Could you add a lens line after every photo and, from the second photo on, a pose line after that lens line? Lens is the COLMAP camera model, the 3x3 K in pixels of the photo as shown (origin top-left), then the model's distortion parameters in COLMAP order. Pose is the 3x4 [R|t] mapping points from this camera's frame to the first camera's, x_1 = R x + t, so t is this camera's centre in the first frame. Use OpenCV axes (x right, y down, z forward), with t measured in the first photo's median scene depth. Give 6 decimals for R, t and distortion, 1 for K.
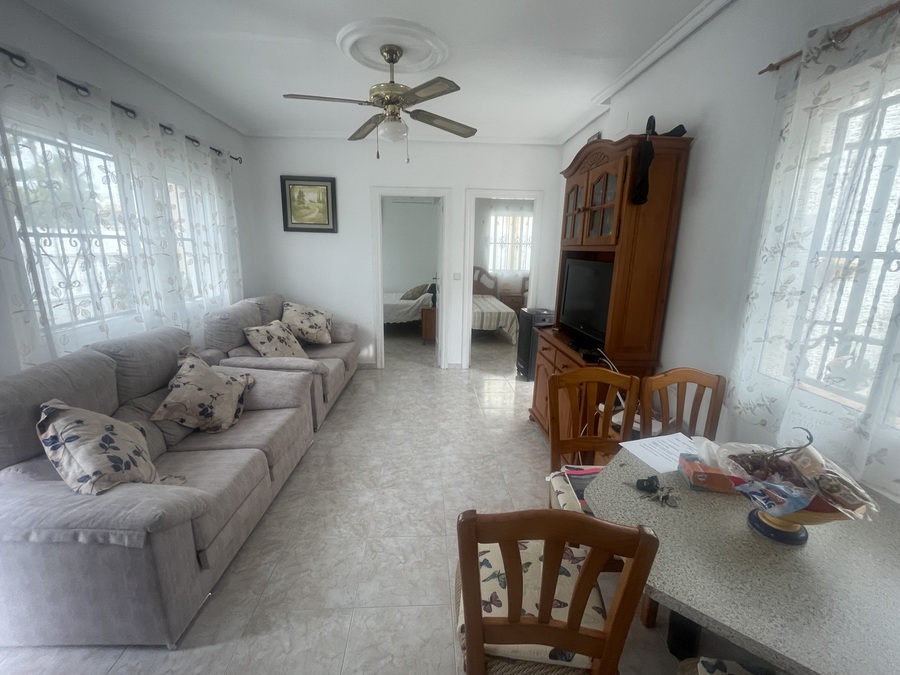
lens RADIAL K [[396.9, 0, 447.6], [0, 396.9, 341.7], [0, 0, 1]] dist [0.004084, -0.002197]
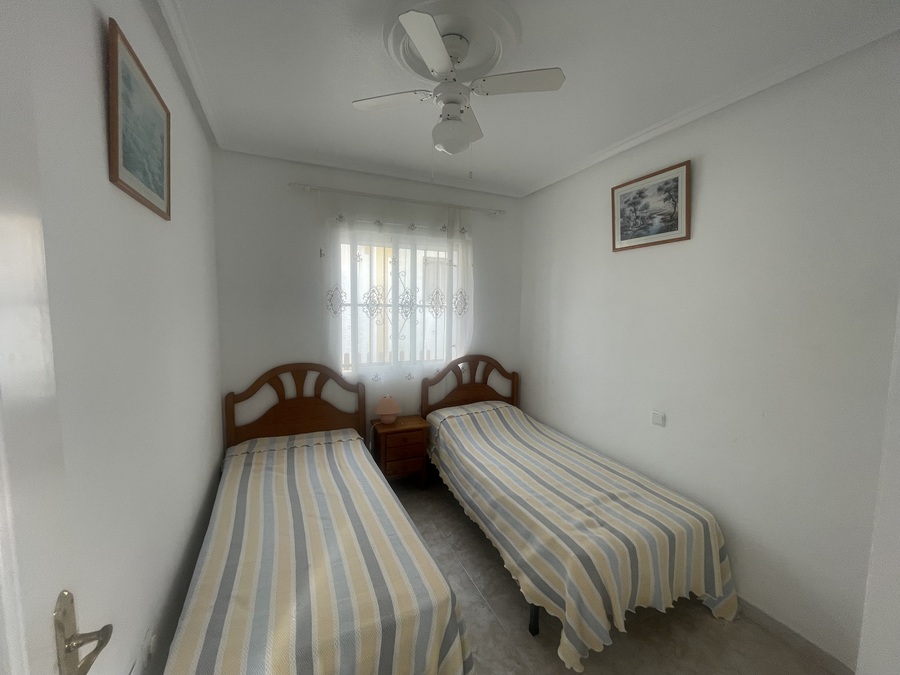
lens RADIAL K [[363.3, 0, 447.5], [0, 363.3, 332.0], [0, 0, 1]] dist [0.011041, -0.000128]
pose [[0.936152, -0.033462, 0.350001, 0.163363], [0.087457, 0.986335, -0.139625, -0.337569], [-0.340546, 0.161320, 0.926285, 1.315661]]
